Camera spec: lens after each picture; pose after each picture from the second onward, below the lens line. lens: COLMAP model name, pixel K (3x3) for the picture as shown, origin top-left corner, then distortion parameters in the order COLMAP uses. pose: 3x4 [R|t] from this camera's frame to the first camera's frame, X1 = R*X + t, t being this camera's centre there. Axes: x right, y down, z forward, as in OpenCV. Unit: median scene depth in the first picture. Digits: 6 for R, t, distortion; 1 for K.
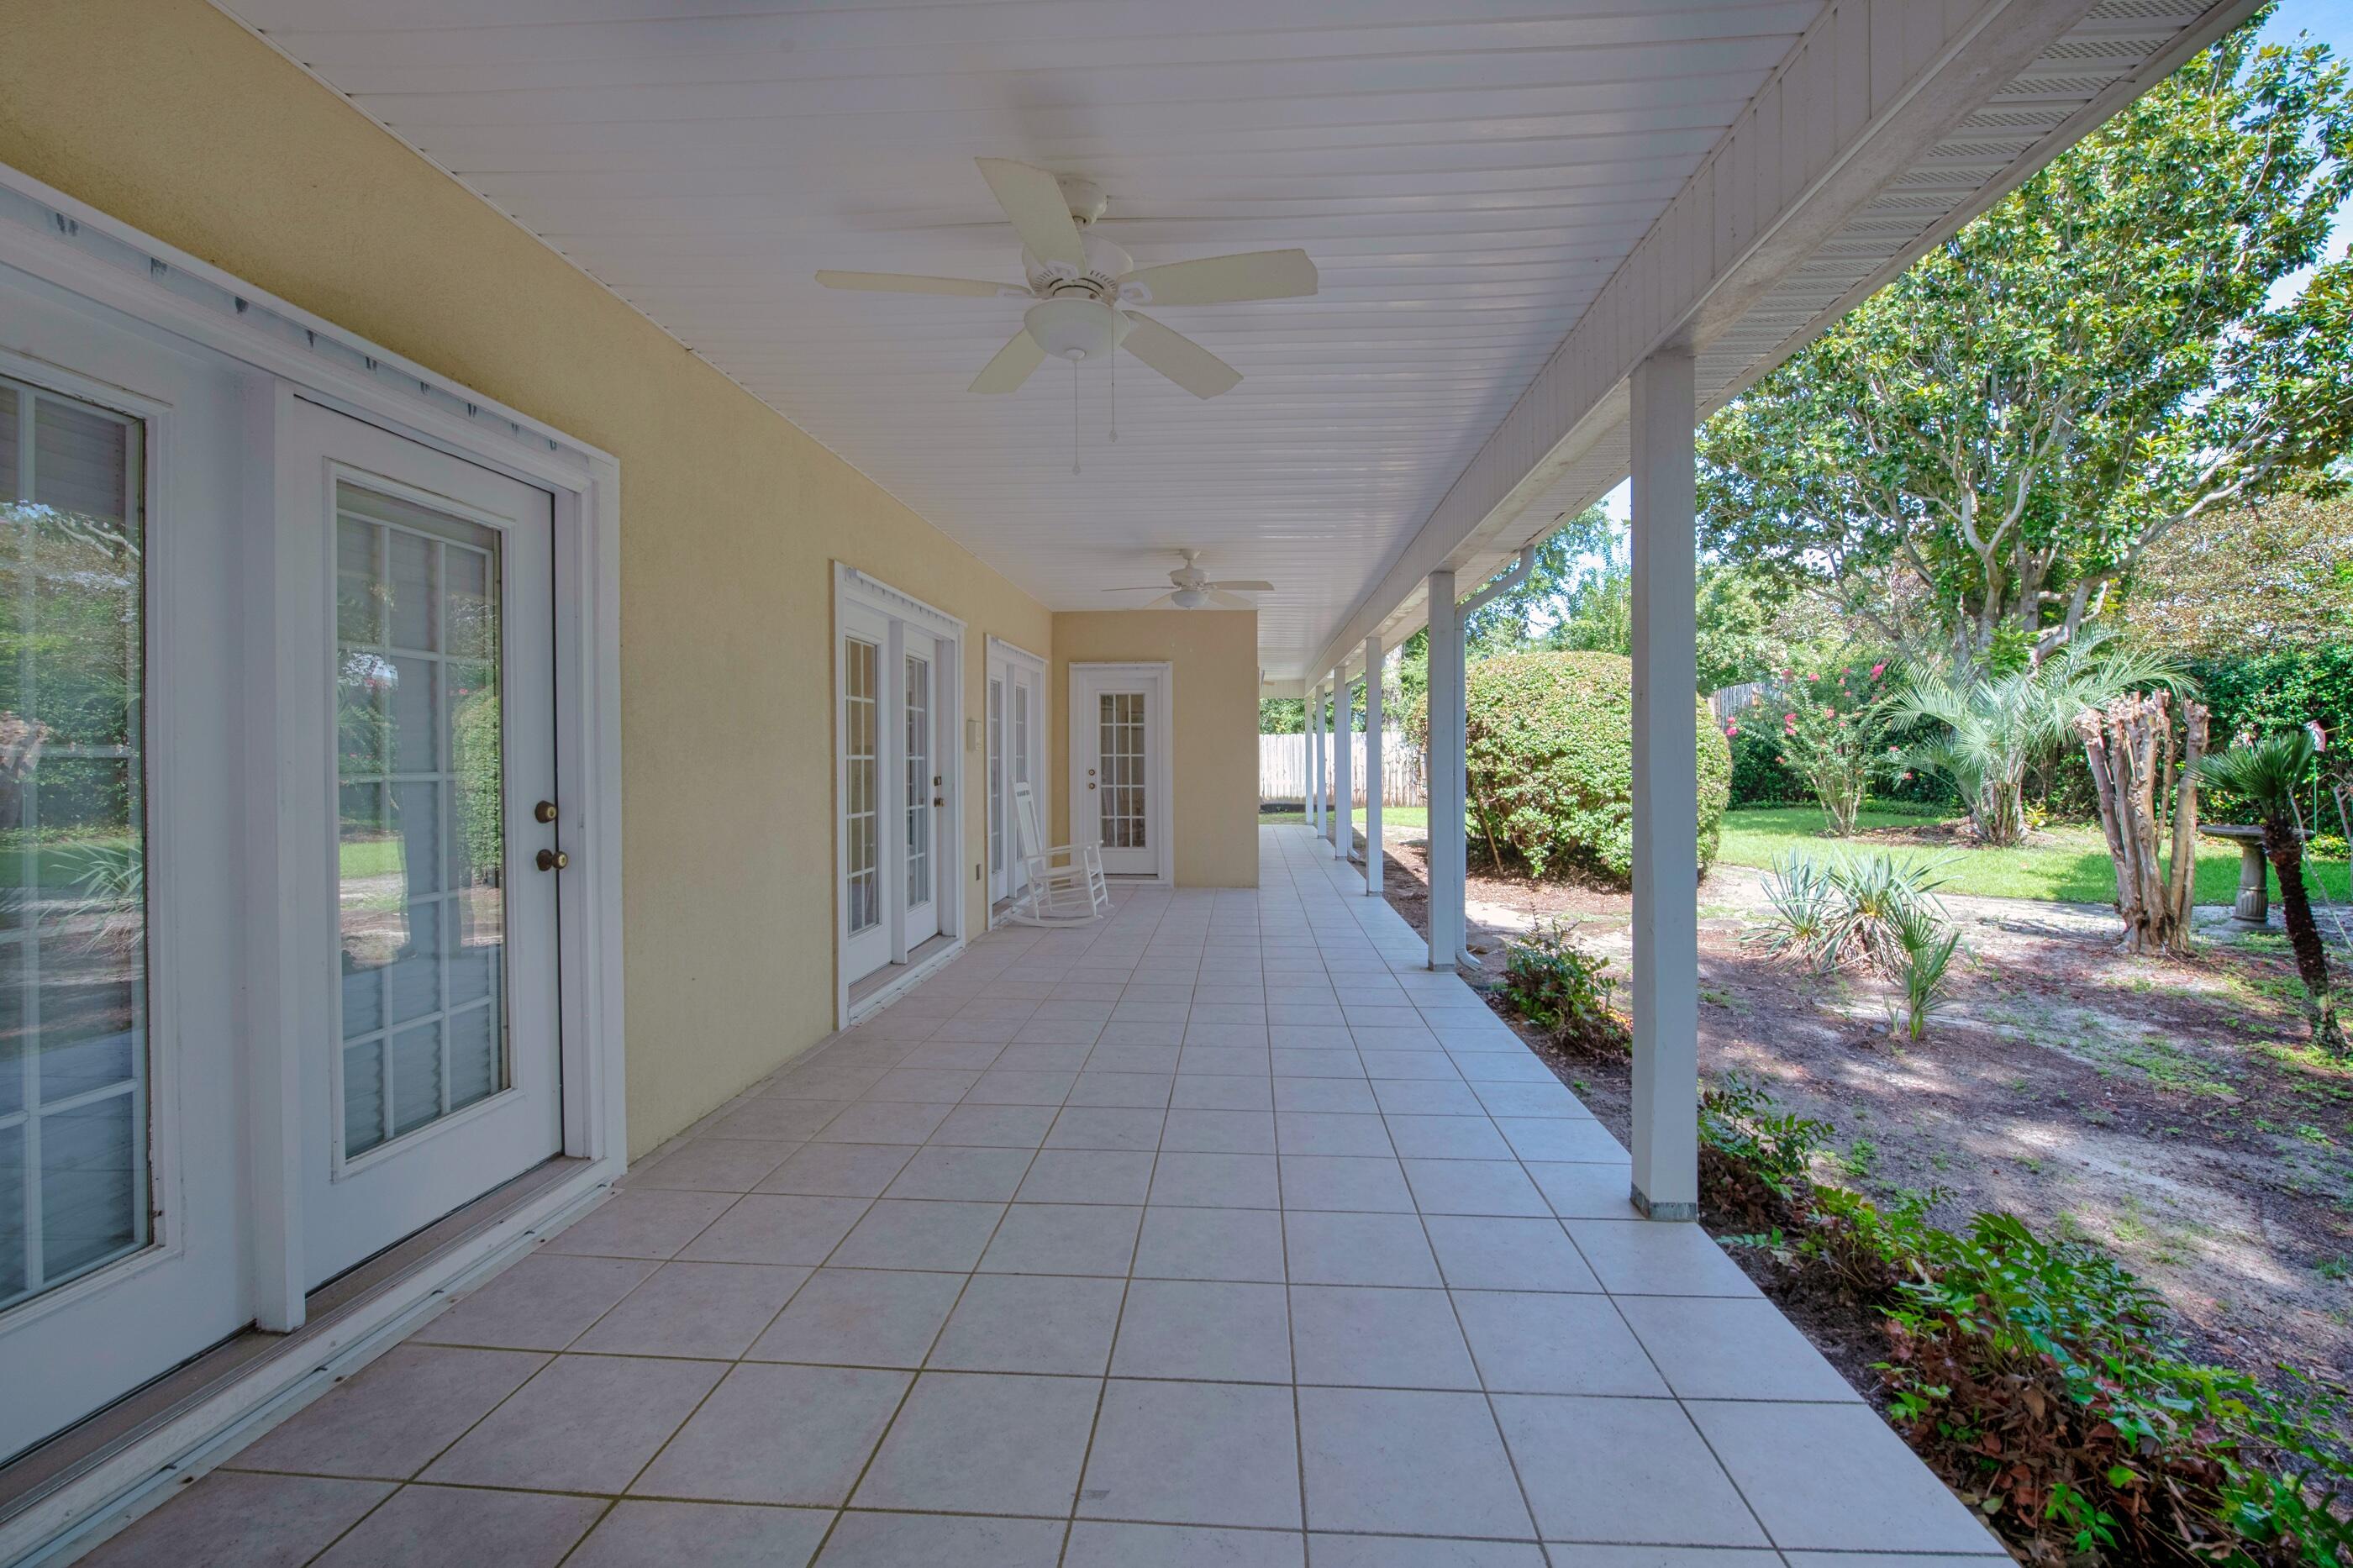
lens RADIAL K [[965.3, 0, 1177.0], [0, 965.3, 744.7], [0, 0, 1]] dist [-0.005594, -0.000886]
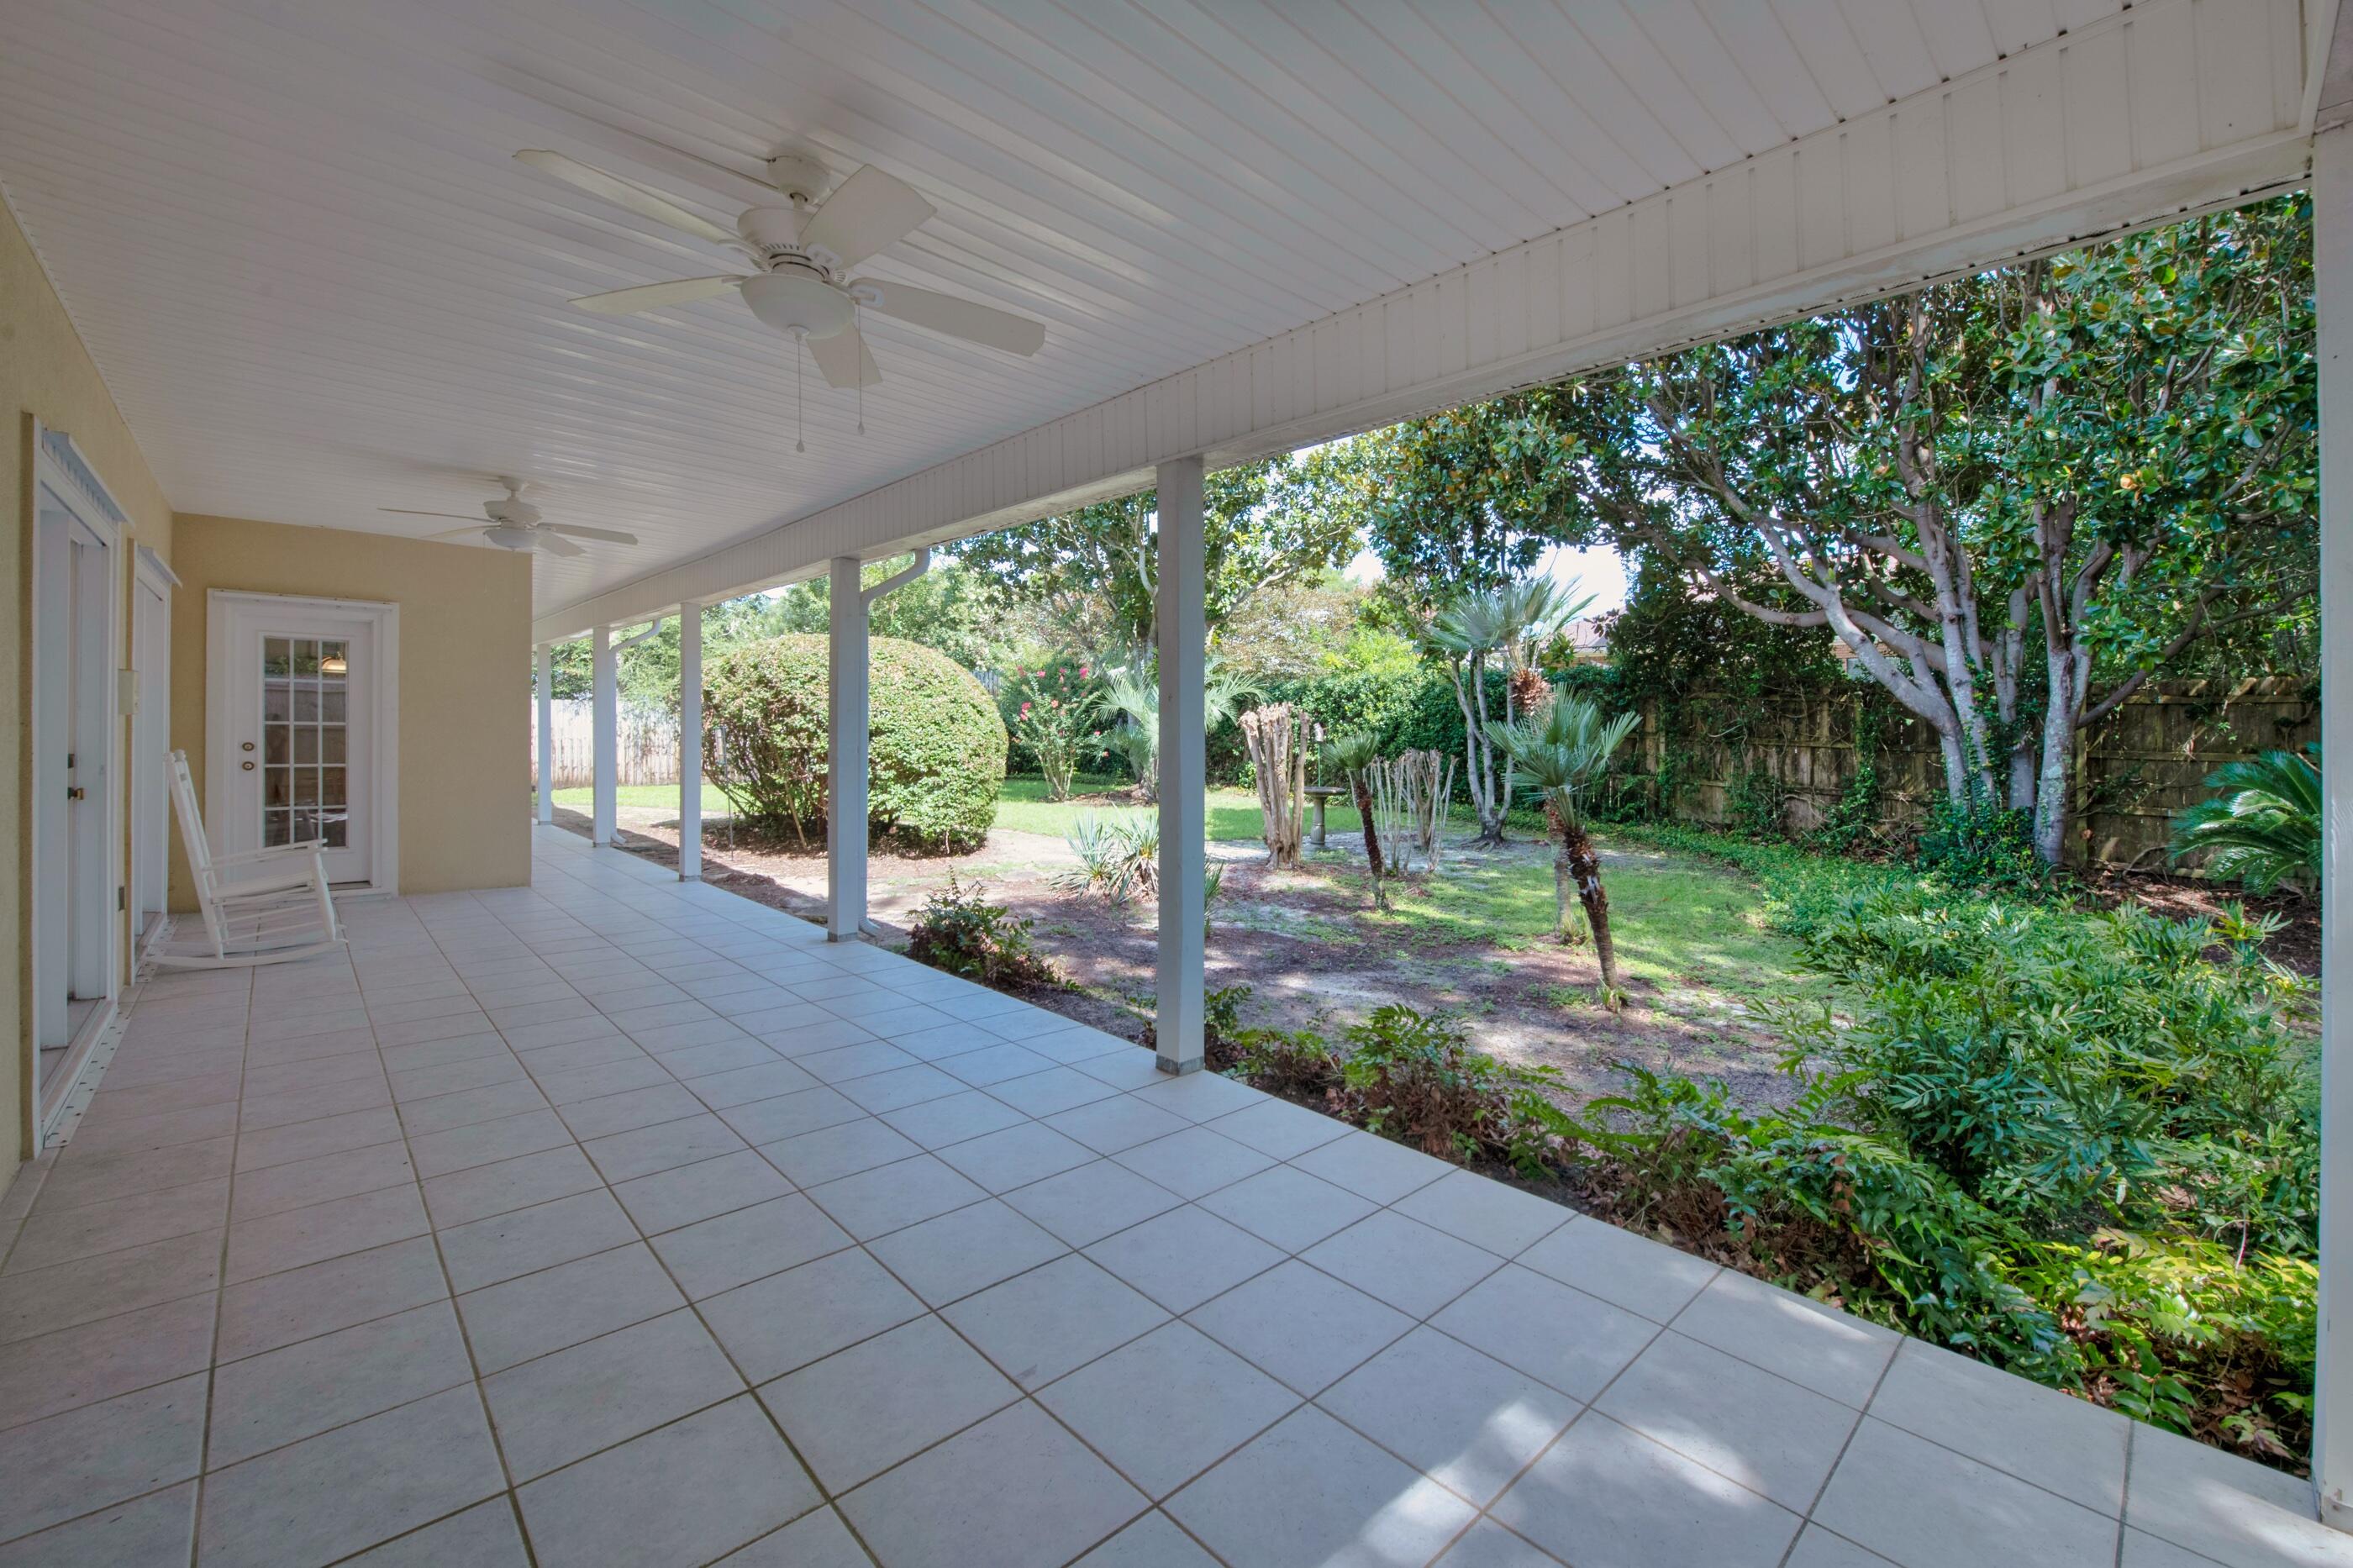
lens RADIAL K [[971.4, 0, 1171.7], [0, 971.4, 689.7], [0, 0, 1]] dist [0.017277, -0.000291]
pose [[0.692872, 0.052025, 0.719181, -0.167422], [-0.030577, 0.998616, -0.042781, -0.001651], [-0.720412, 0.007652, 0.693504, 0.007076]]
